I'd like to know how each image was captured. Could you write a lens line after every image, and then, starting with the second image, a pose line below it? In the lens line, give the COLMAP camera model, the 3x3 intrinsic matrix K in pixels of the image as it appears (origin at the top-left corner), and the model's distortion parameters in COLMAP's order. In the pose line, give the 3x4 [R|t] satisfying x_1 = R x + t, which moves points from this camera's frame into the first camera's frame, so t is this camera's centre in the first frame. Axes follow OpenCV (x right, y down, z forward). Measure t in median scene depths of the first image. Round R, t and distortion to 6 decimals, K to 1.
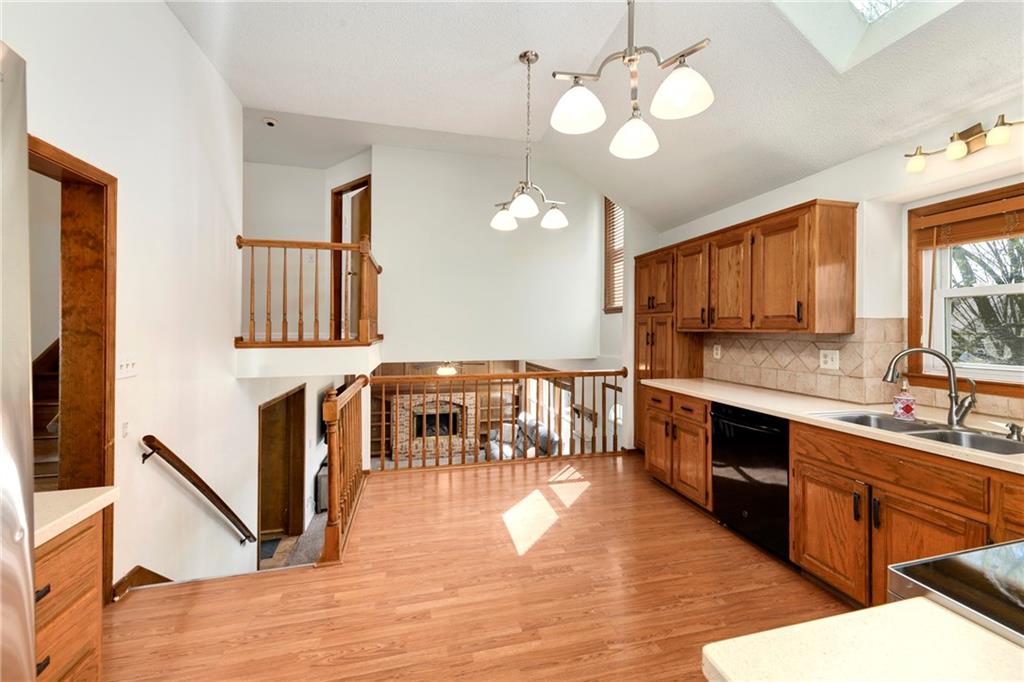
lens RADIAL K [[411.7, 0, 520.5], [0, 411.7, 327.7], [0, 0, 1]] dist [0.000907, -0.000064]
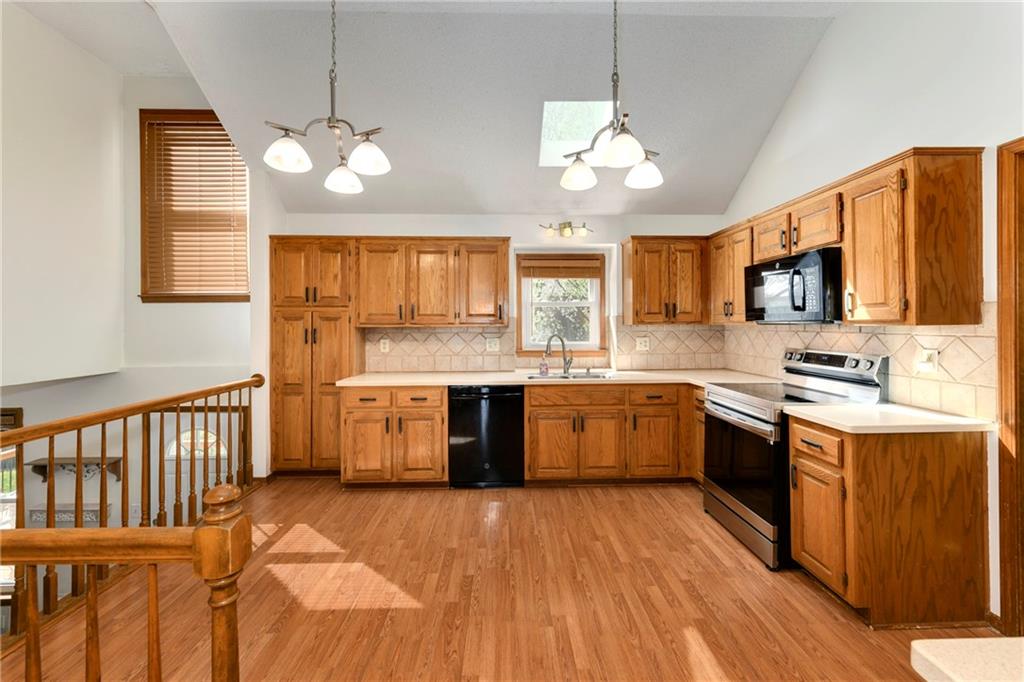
lens RADIAL K [[415.3, 0, 514.0], [0, 415.3, 324.4], [0, 0, 1]] dist [-0.000590, -0.000499]
pose [[0.225234, -0.000998, 0.974304, -0.587009], [0.000481, 0.999999, 0.000914, 0.002483], [-0.974305, 0.000263, 0.225234, 0.509390]]
